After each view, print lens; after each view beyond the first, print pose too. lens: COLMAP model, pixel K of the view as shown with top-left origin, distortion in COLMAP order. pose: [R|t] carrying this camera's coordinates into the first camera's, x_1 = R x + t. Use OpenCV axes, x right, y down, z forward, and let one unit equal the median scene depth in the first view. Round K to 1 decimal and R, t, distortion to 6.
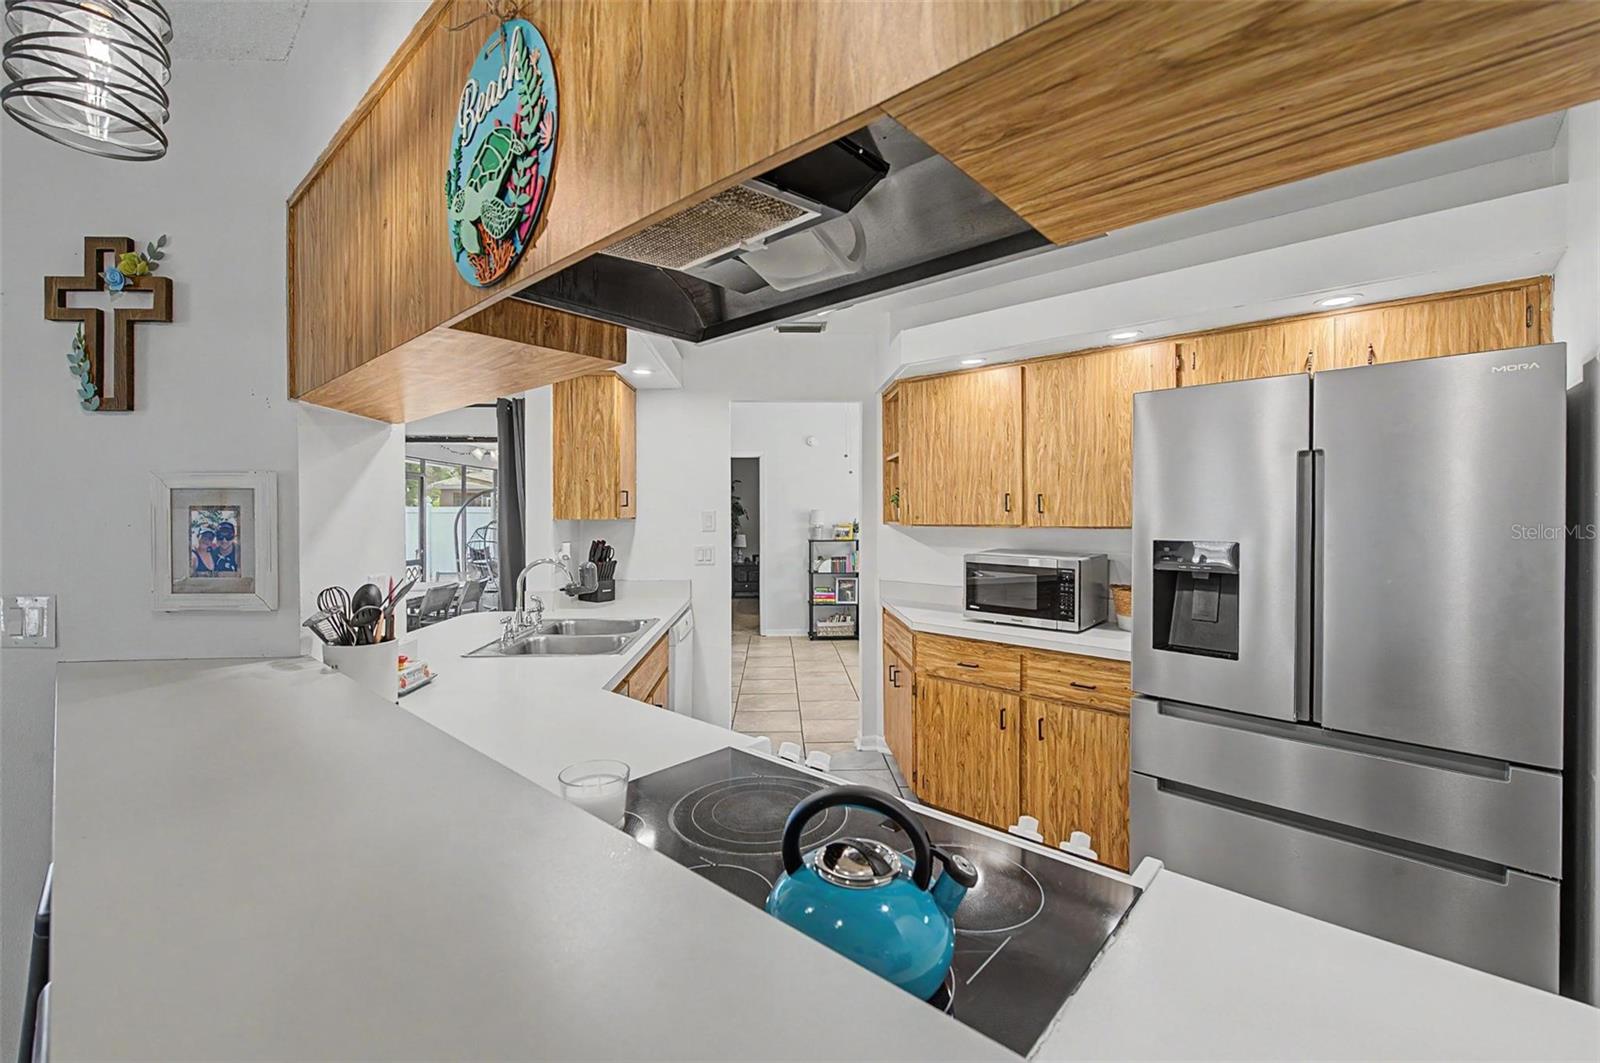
lens RADIAL K [[662.4, 0, 799.2], [0, 662.4, 518.7], [0, 0, 1]] dist [-0.002257, -0.000230]
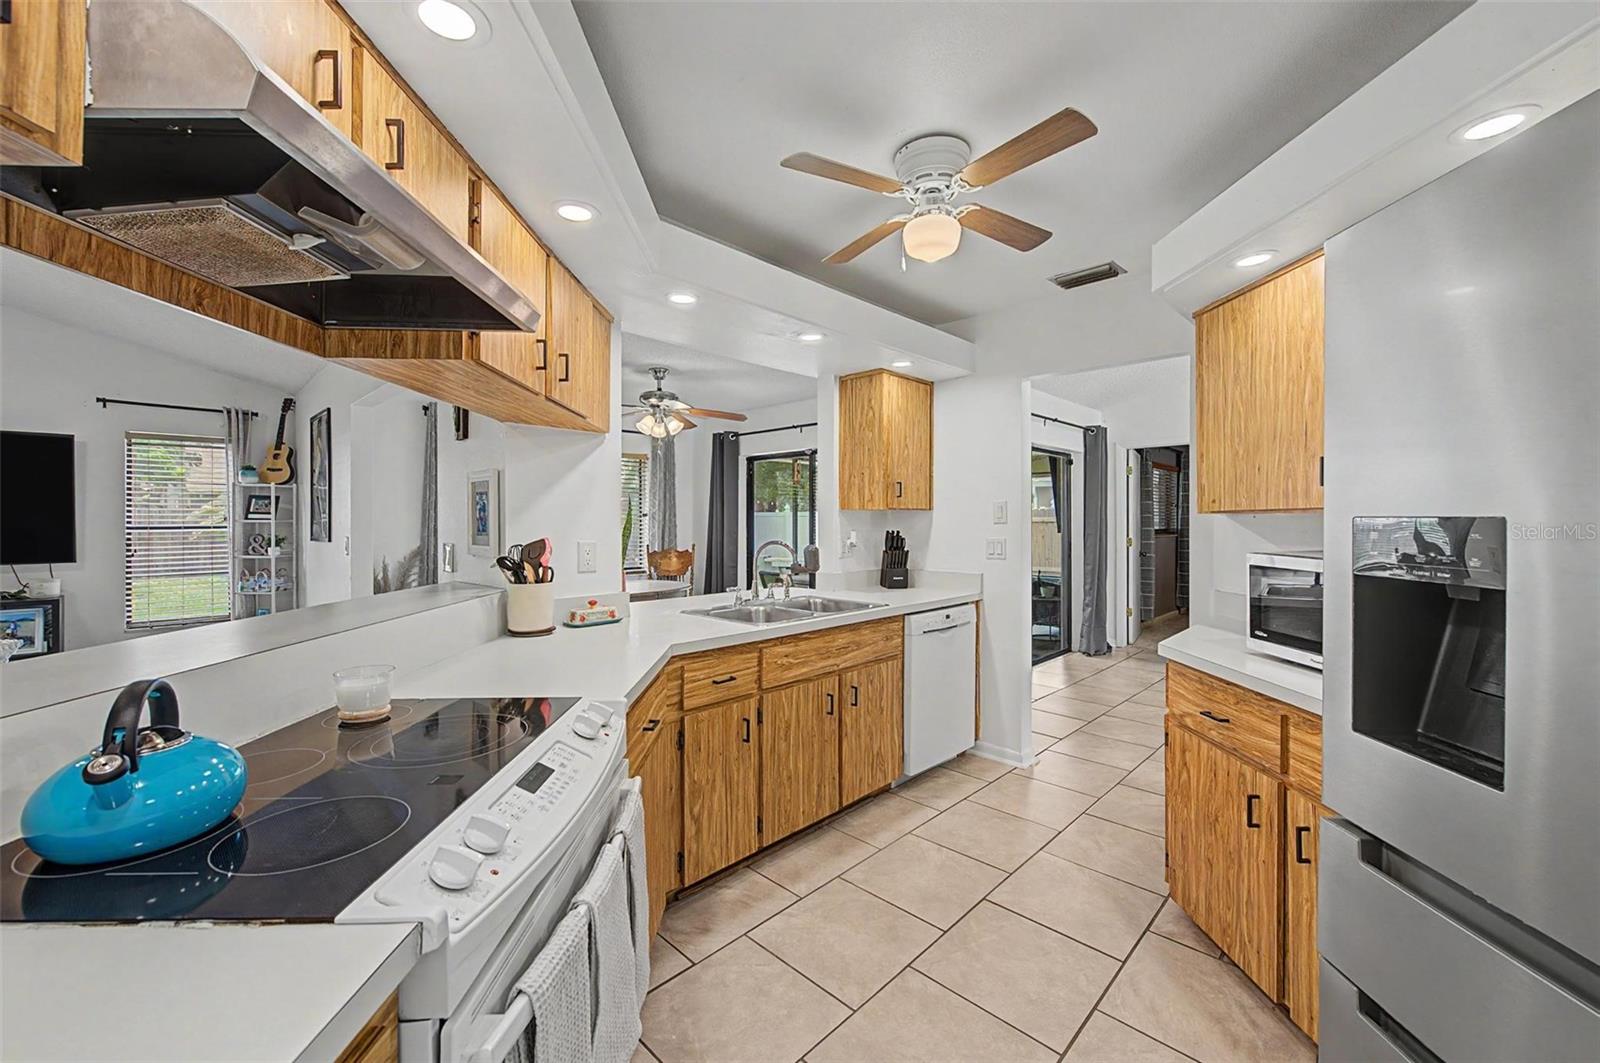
lens RADIAL K [[631.1, 0, 800.7], [0, 631.1, 521.1], [0, 0, 1]] dist [-0.001372, -0.001398]
pose [[0.694072, 0.002554, -0.719901, 0.402108], [-0.006902, 0.999971, -0.003108, 0.027447], [0.719873, 0.007126, 0.694070, 0.243734]]
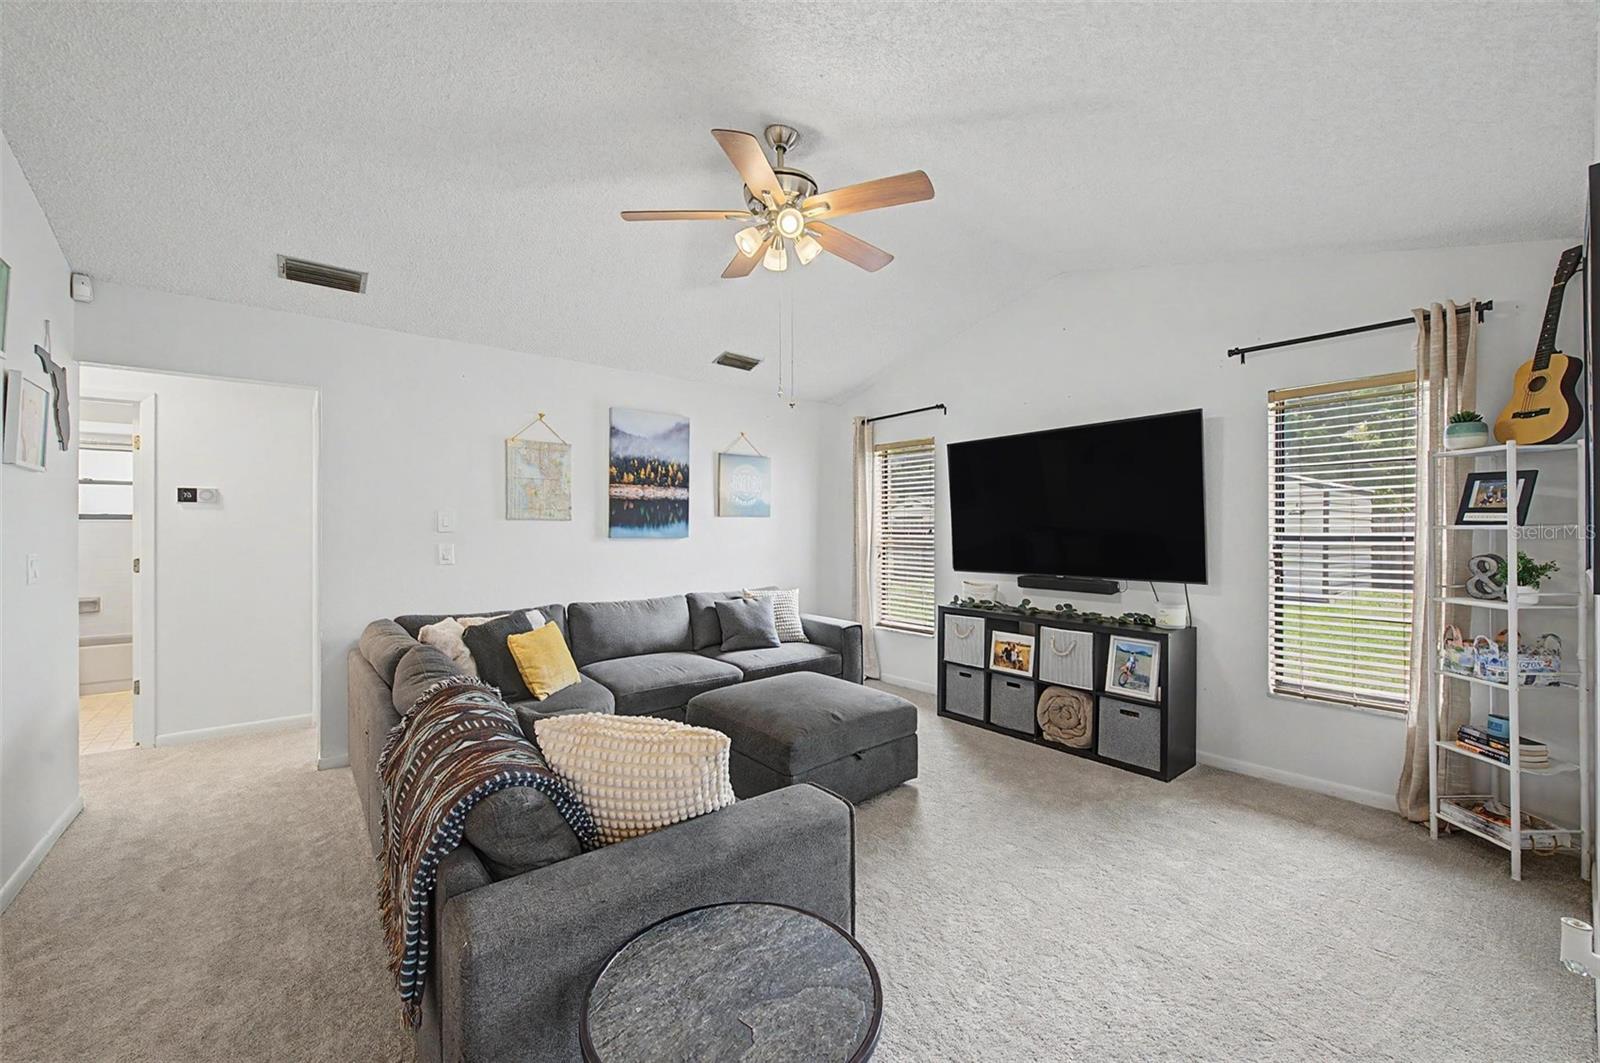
lens RADIAL K [[631.1, 0, 800.7], [0, 631.1, 530.3], [0, 0, 1]] dist [-0.001372, -0.001398]
pose [[-0.802852, 0.004602, -0.596161, -0.717208], [-0.001713, 0.999948, 0.010026, 0.029424], [0.596176, 0.009071, -0.802803, 0.507625]]
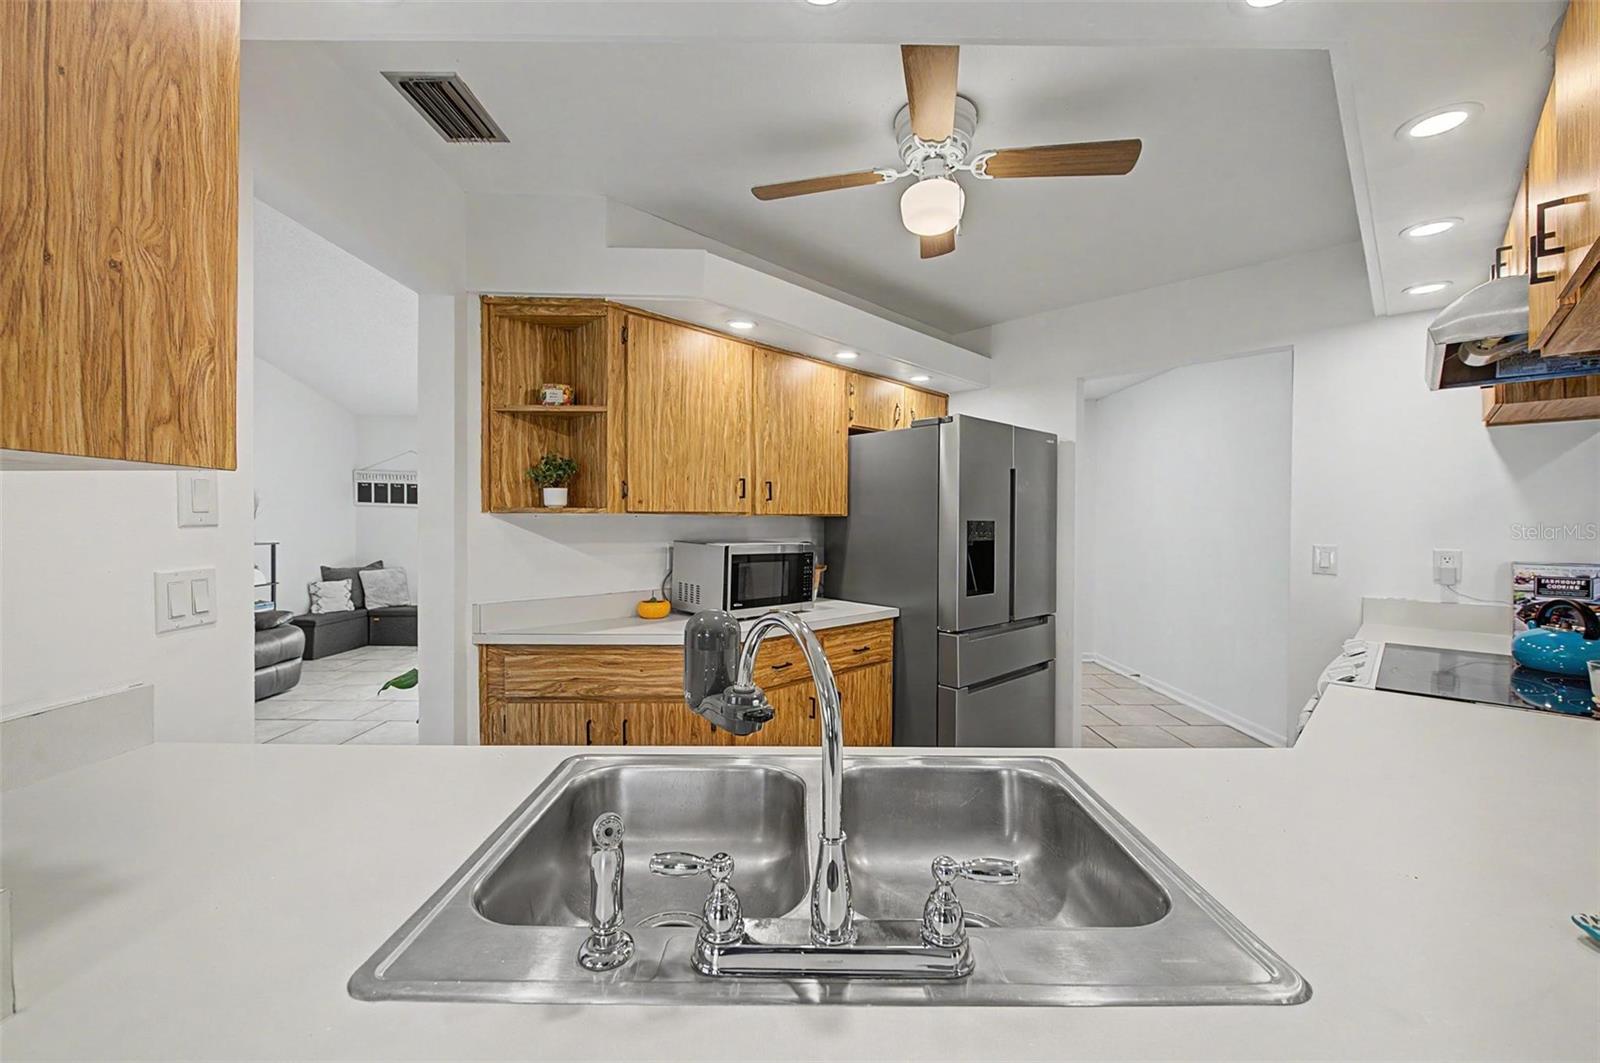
lens RADIAL K [[631.1, 0, 792.4], [0, 631.1, 530.5], [0, 0, 1]] dist [-0.001372, -0.001398]
pose [[0.046322, -0.012221, 0.998852, -0.576733], [0.003153, 0.999922, 0.012087, 0.024661], [-0.998922, 0.002590, 0.046357, 0.900591]]
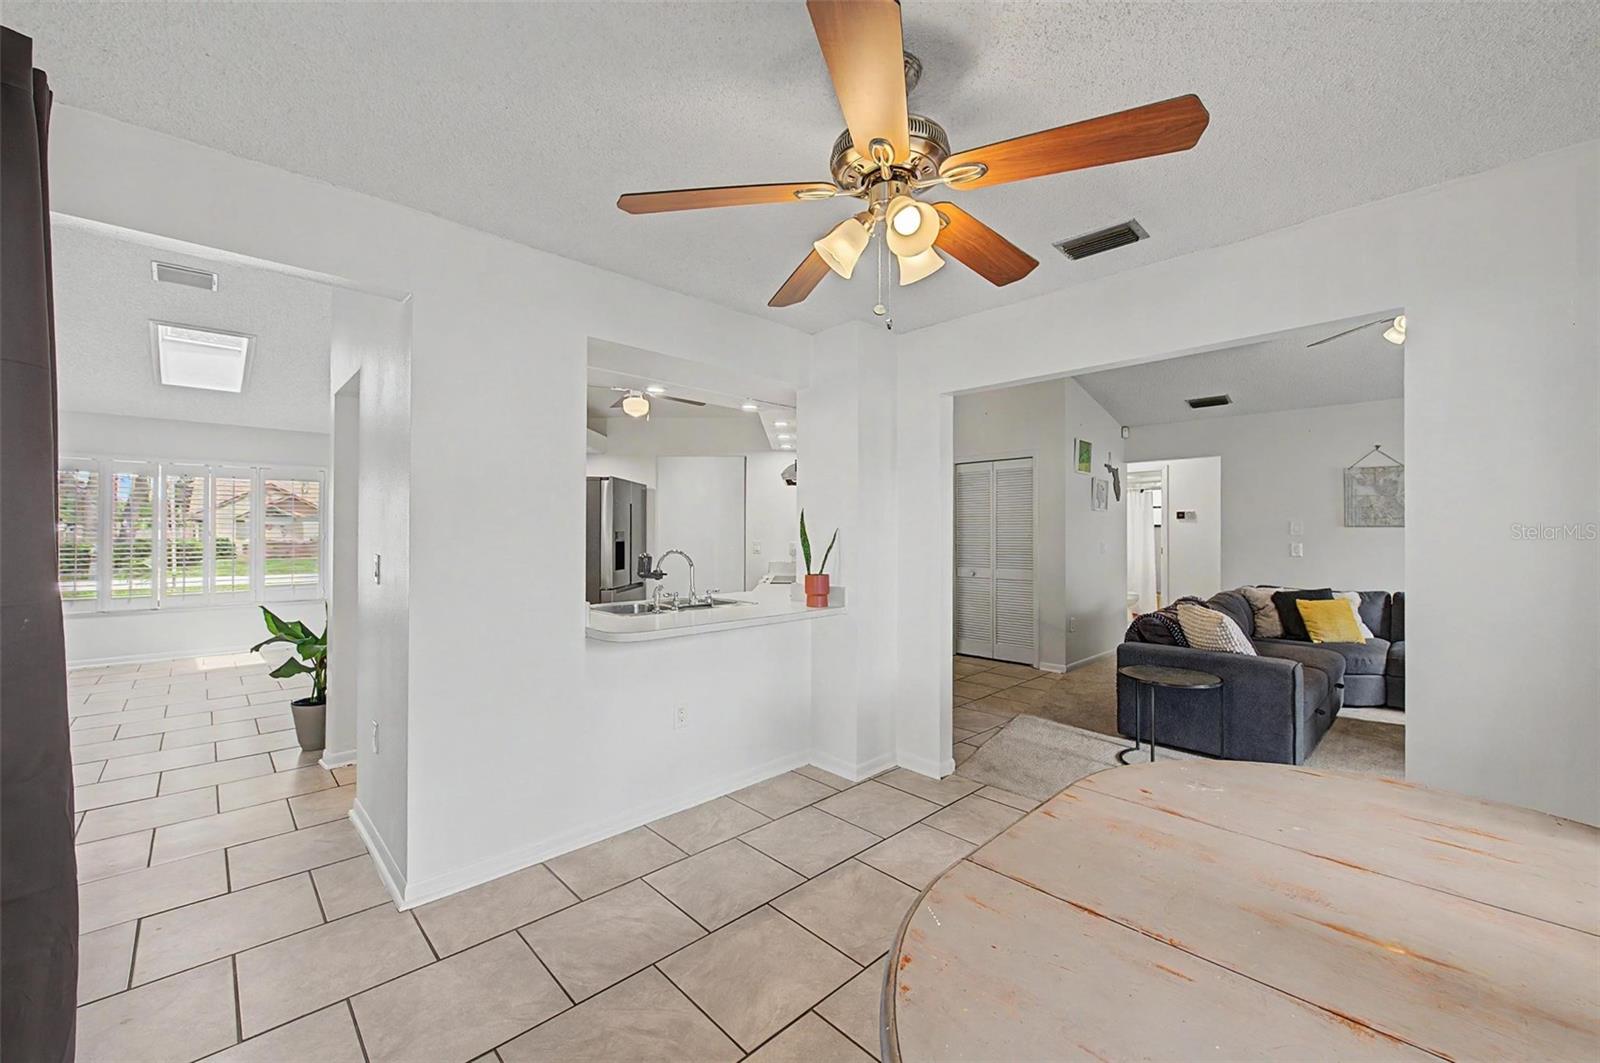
lens RADIAL K [[631.1, 0, 801.2], [0, 631.1, 532.4], [0, 0, 1]] dist [-0.001372, -0.001398]
pose [[-0.665270, 0.001184, 0.746602, -1.326658], [0.005839, 0.999976, 0.003618, 0.022594], [-0.746580, 0.006766, -0.665261, 1.483222]]
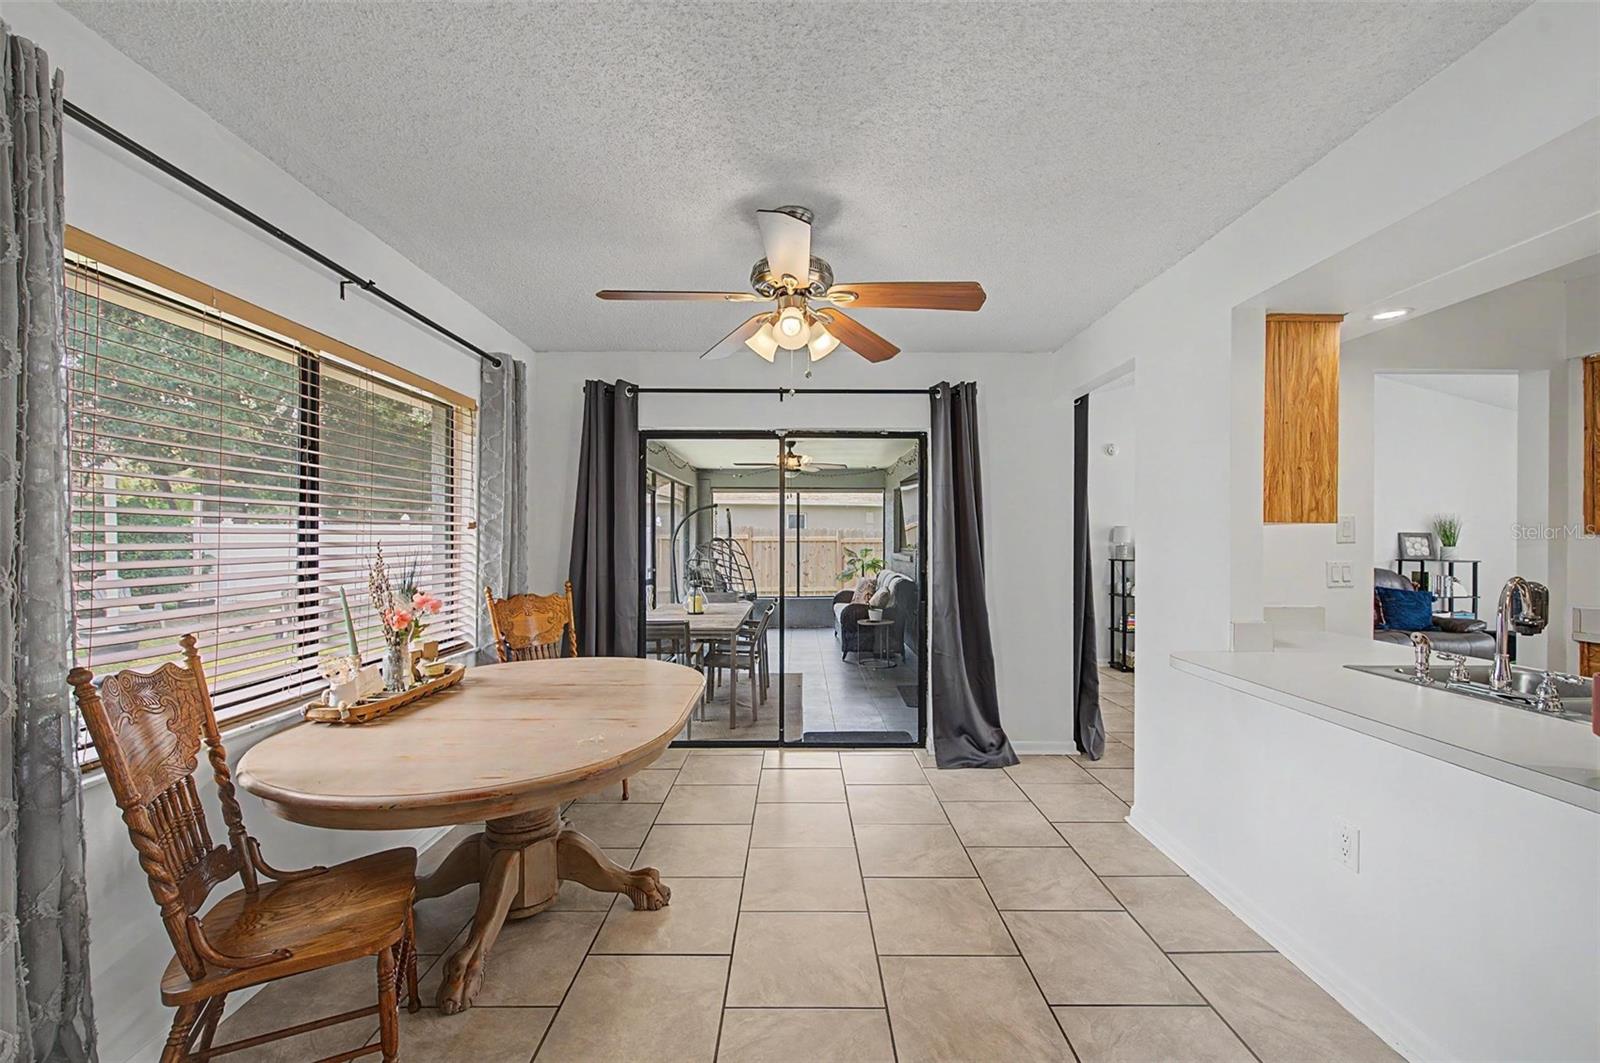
lens RADIAL K [[631.1, 0, 800.6], [0, 631.1, 533.1], [0, 0, 1]] dist [-0.001372, -0.001398]
pose [[0.999377, 0.004270, -0.035036, -0.956315], [-0.004810, 0.999871, -0.015346, 0.029117], [0.034966, 0.015505, 0.999268, 0.347795]]
